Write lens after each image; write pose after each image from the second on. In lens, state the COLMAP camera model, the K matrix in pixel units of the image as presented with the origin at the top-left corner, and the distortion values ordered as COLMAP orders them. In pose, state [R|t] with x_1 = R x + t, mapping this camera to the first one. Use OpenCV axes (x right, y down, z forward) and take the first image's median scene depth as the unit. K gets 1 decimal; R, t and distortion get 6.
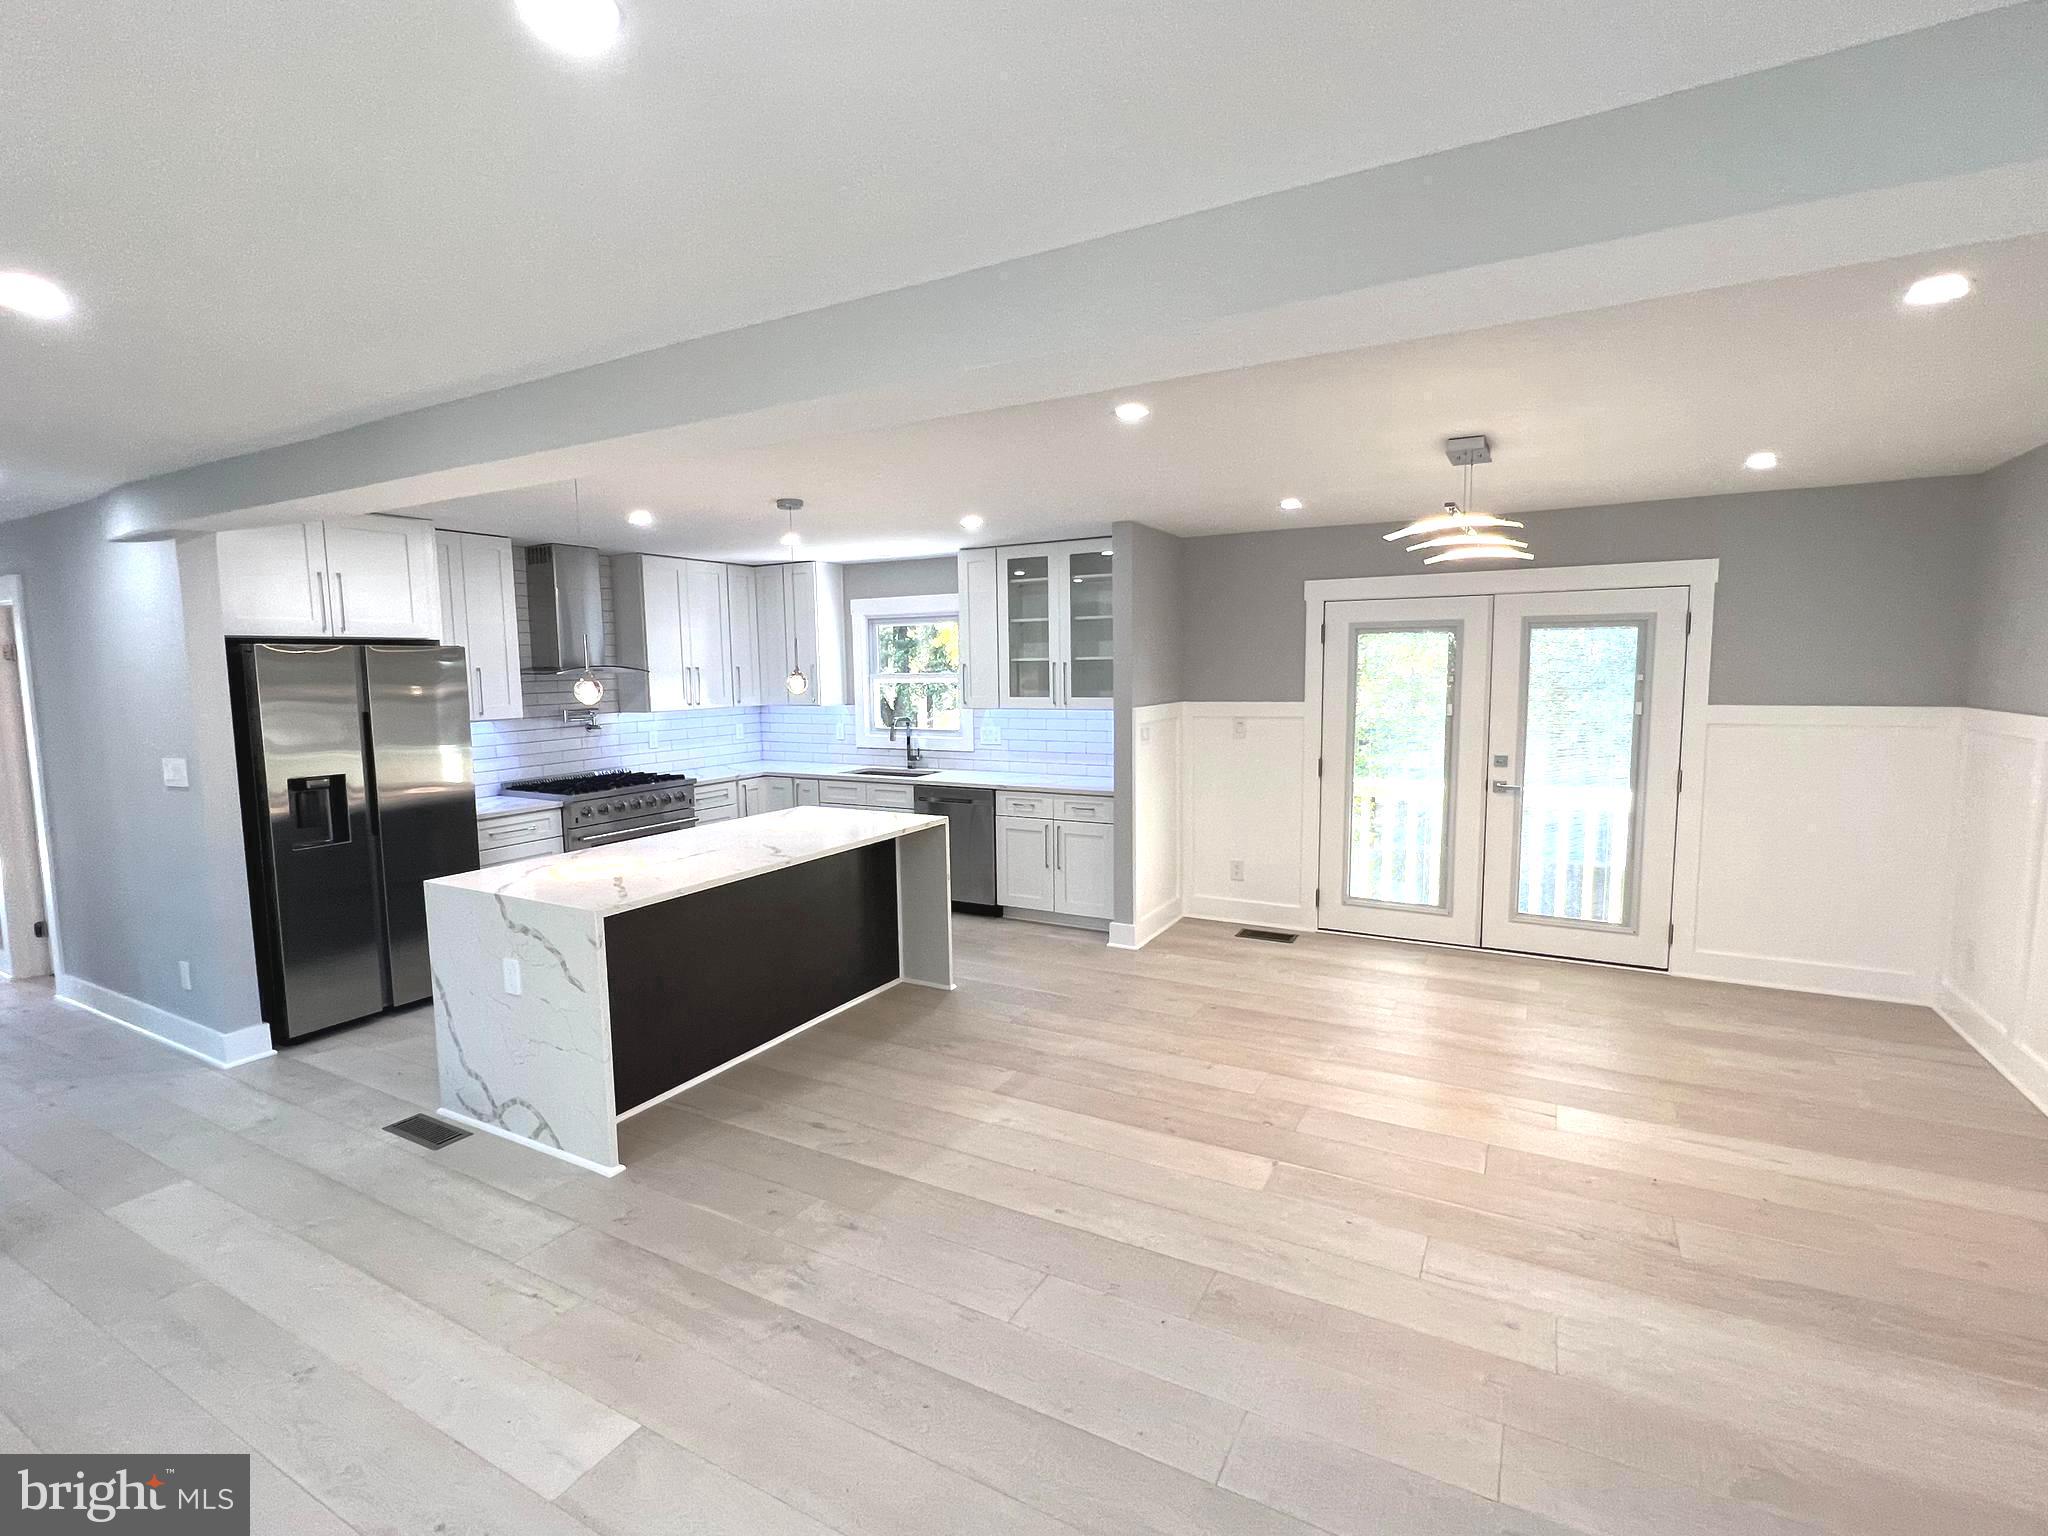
lens RADIAL K [[984.1, 0, 1022.5], [0, 984.1, 752.2], [0, 0, 1]] dist [-0.005220, 0.003953]
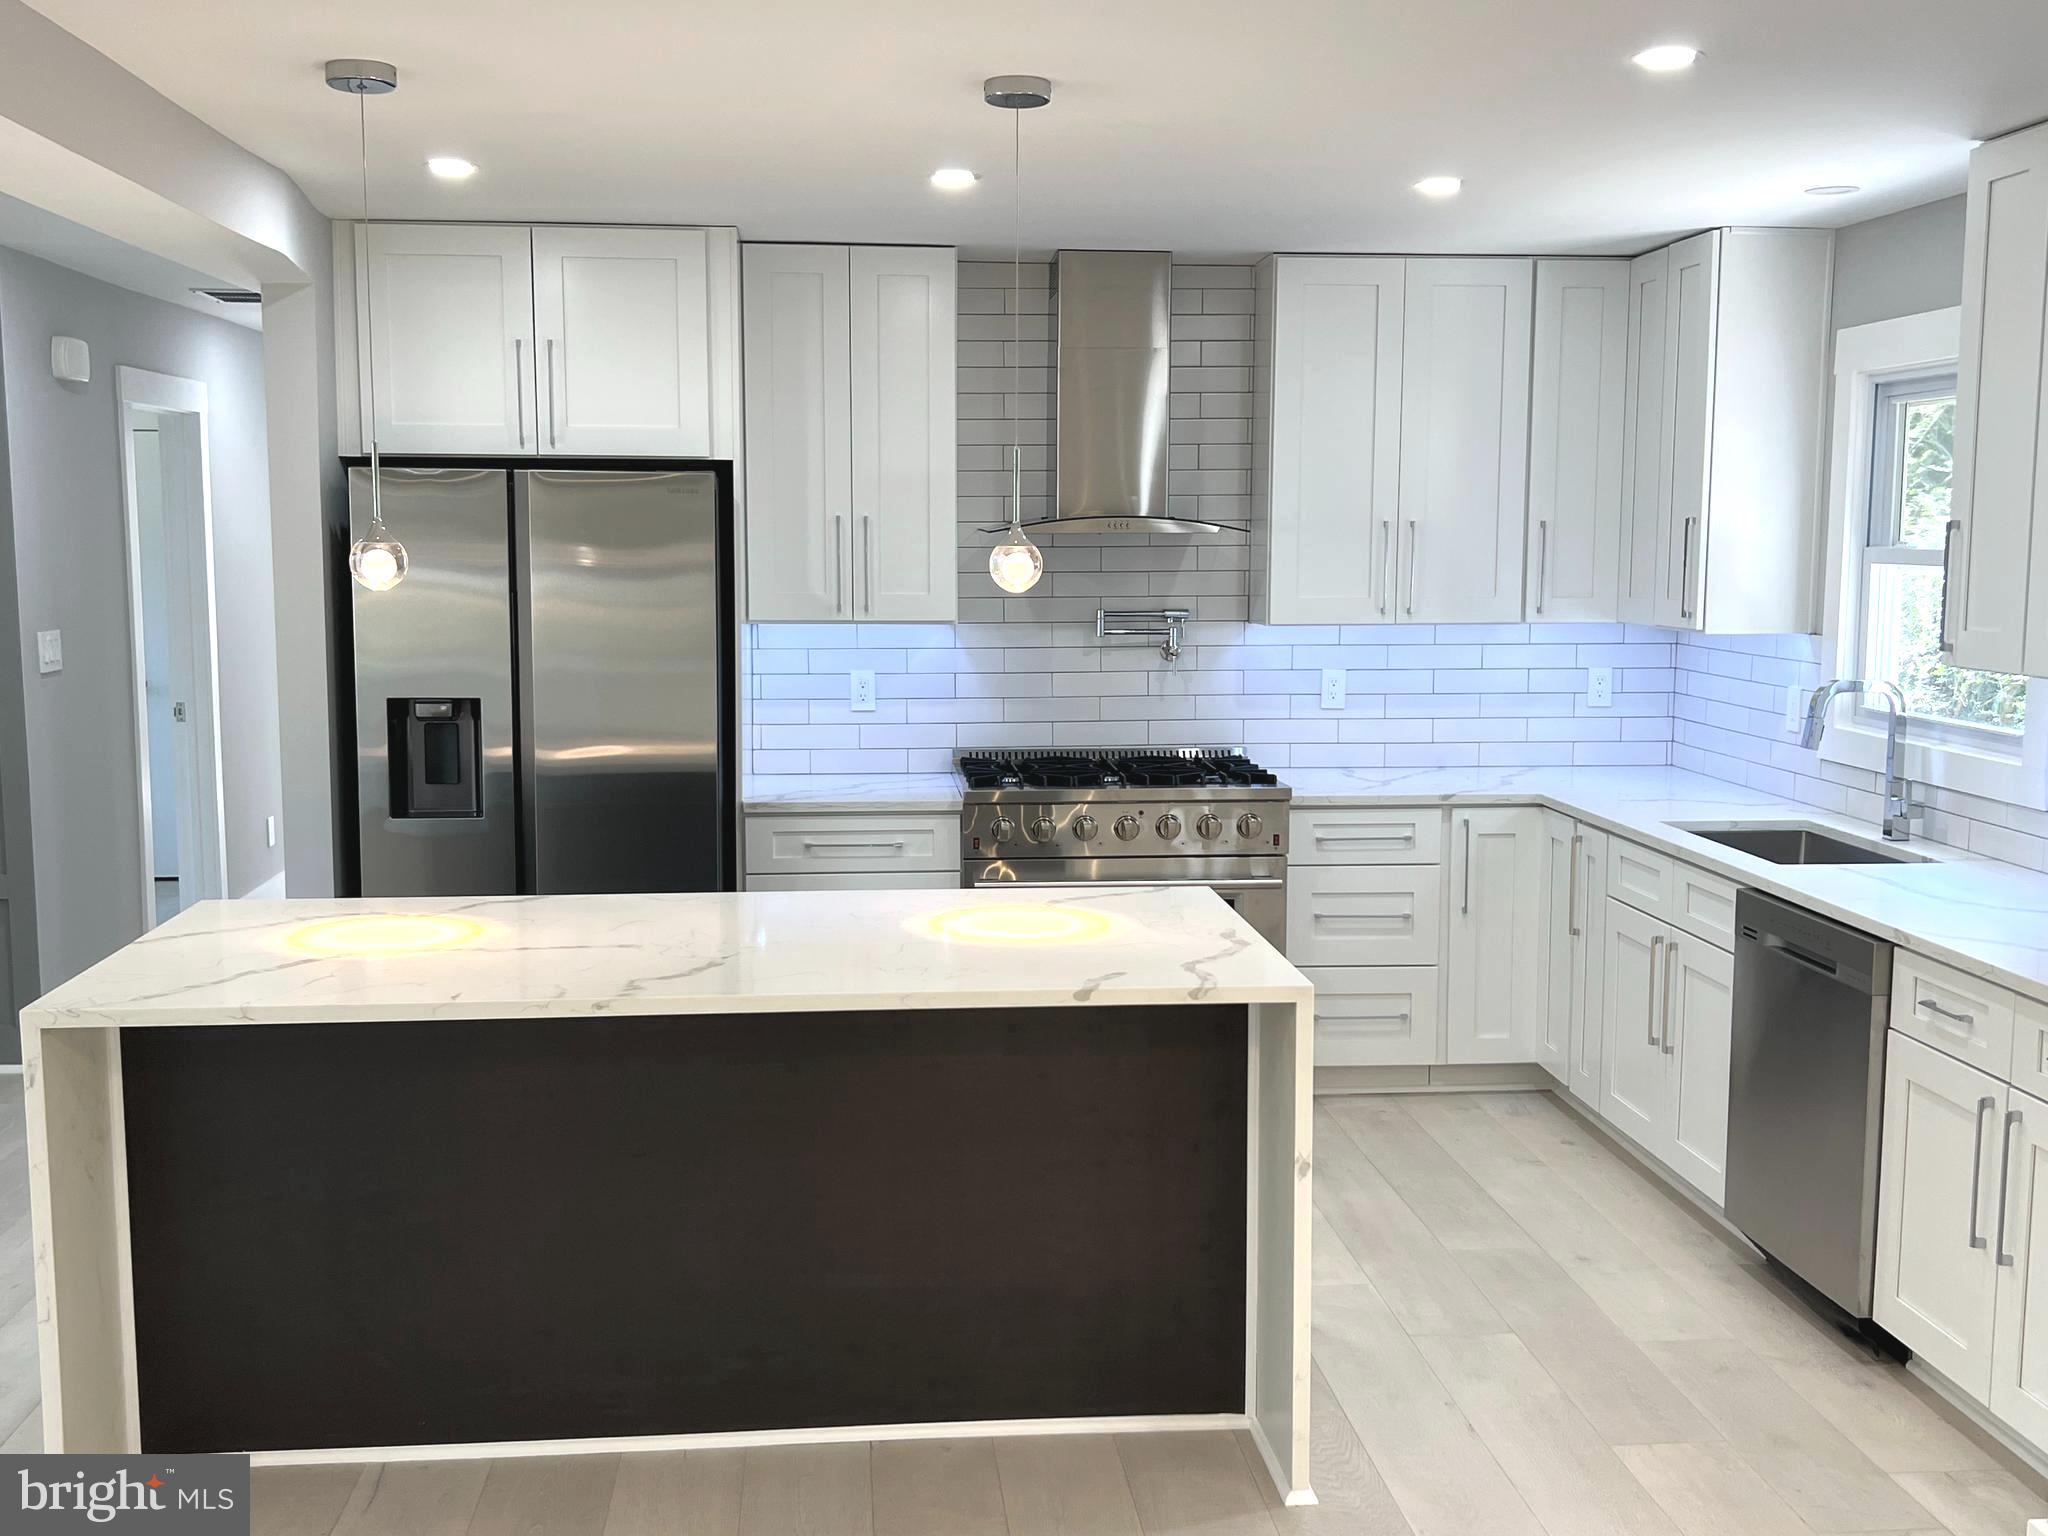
lens RADIAL K [[2058.0, 0, 992.5], [0, 2058.0, 799.8], [0, 0, 1]] dist [0.058064, 0.000000]
pose [[0.555667, 0.124520, -0.822027, 0.443725], [-0.085854, 0.992029, 0.092236, -0.053311], [0.826960, 0.019322, 0.561929, 0.552616]]
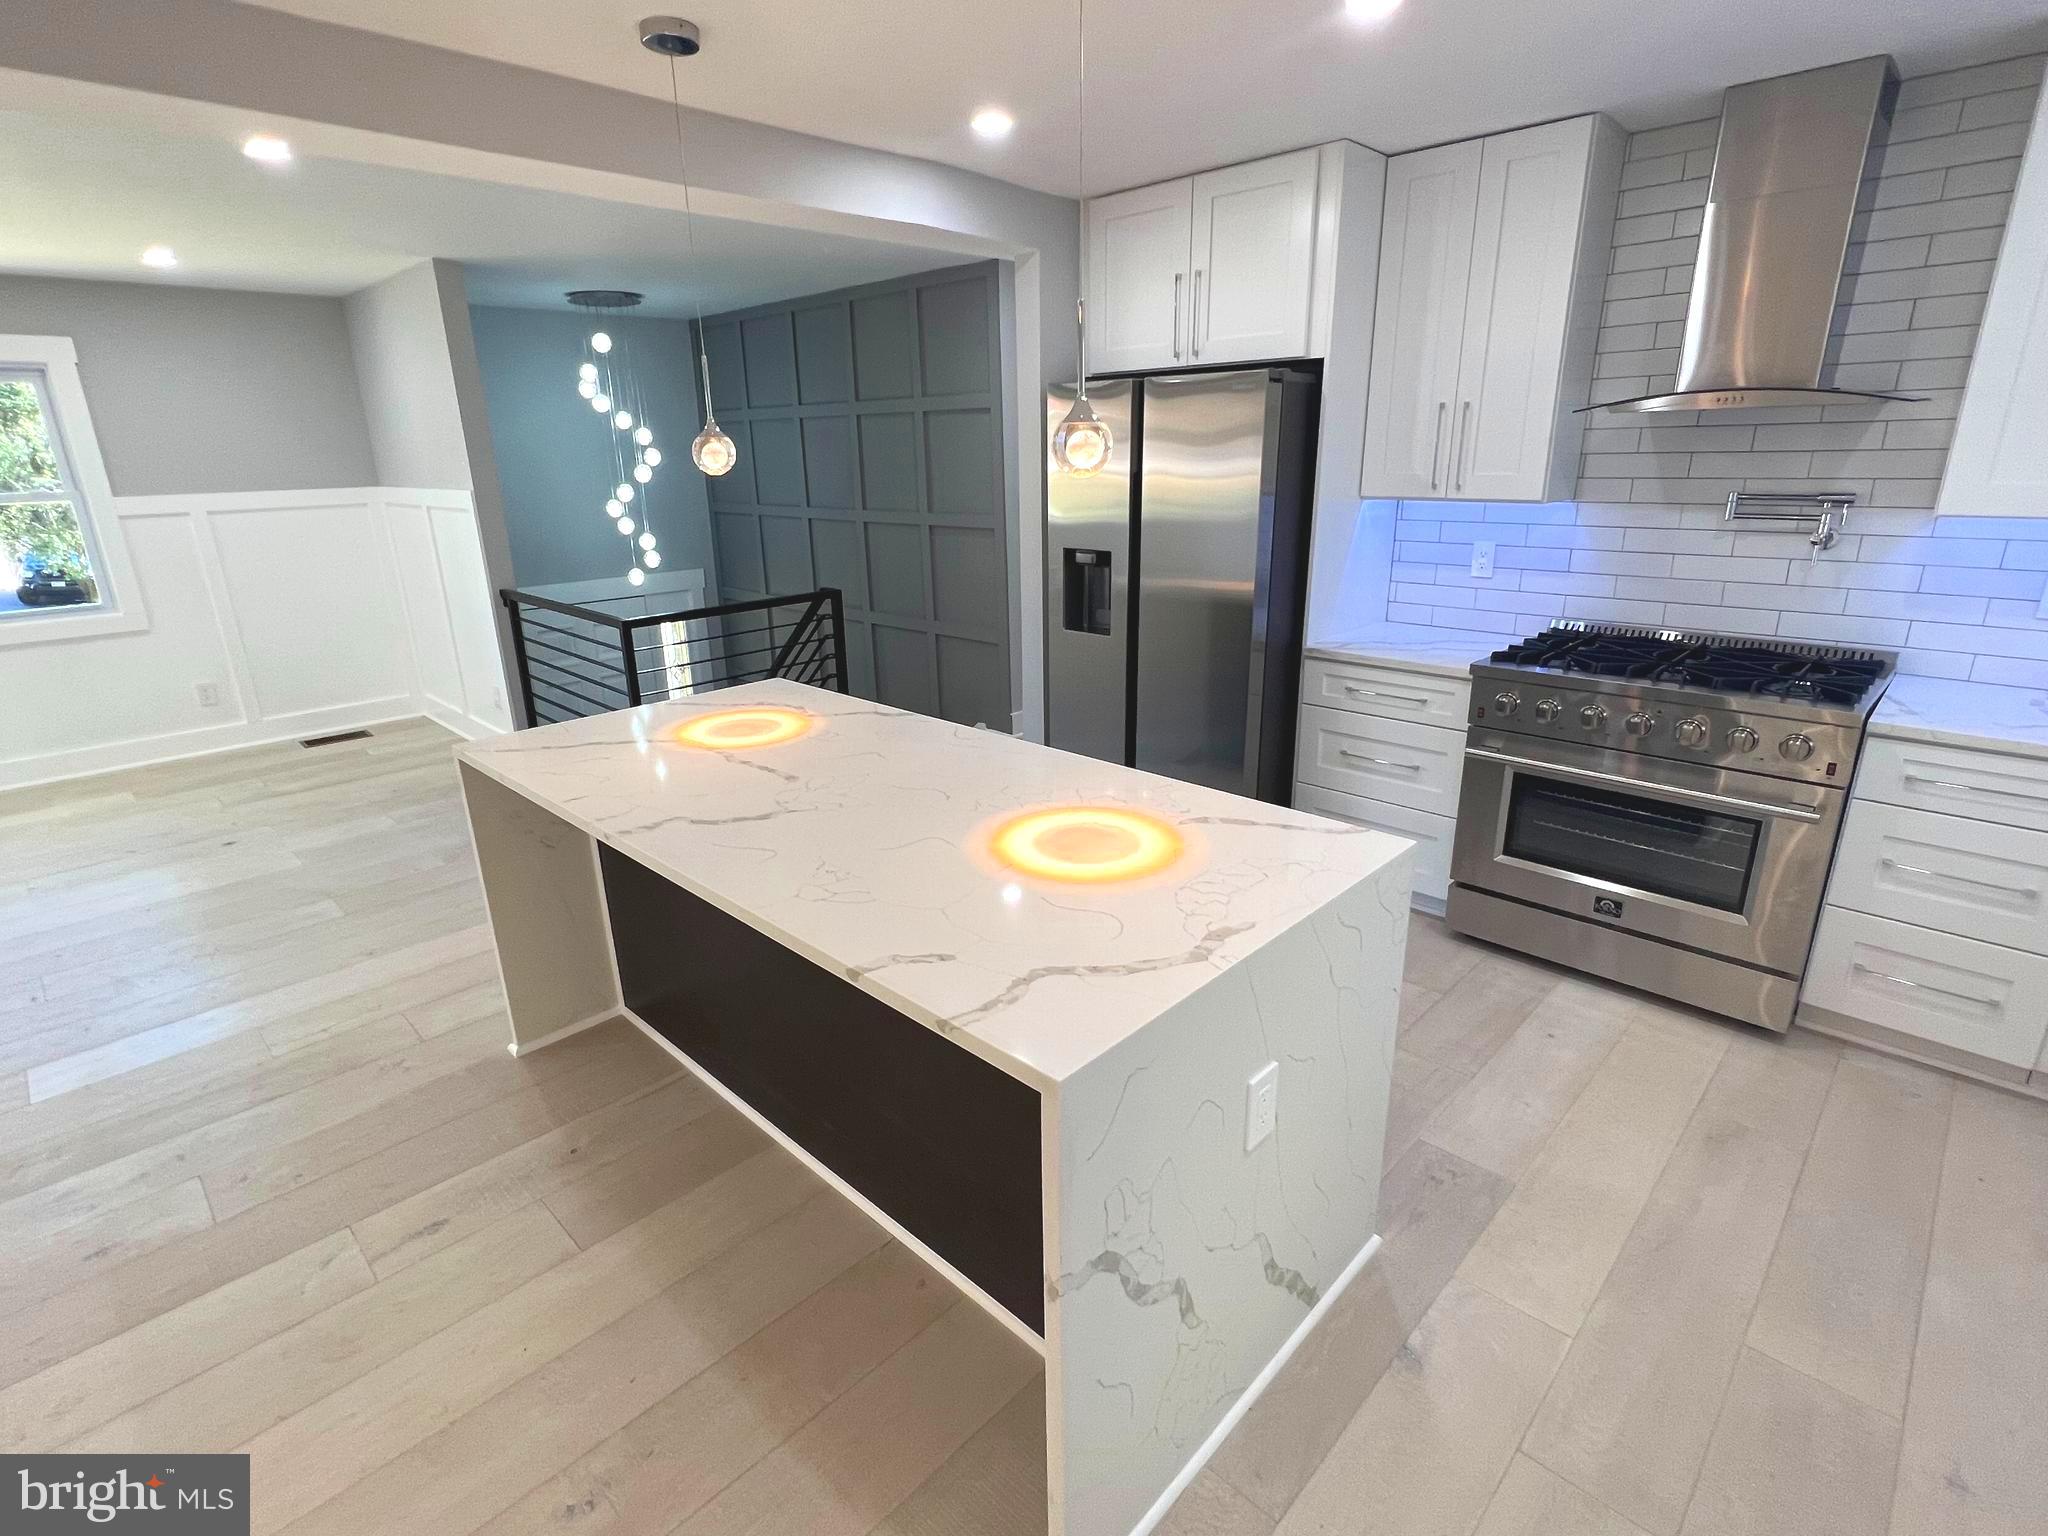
lens RADIAL K [[984.1, 0, 1013.2], [0, 984.1, 770.2], [0, 0, 1]] dist [-0.005220, 0.003953]
pose [[-0.265952, 0.325880, -0.907233, 0.113902], [-0.060166, 0.933680, 0.353017, -0.086456], [0.962107, 0.148471, -0.228708, 1.087795]]
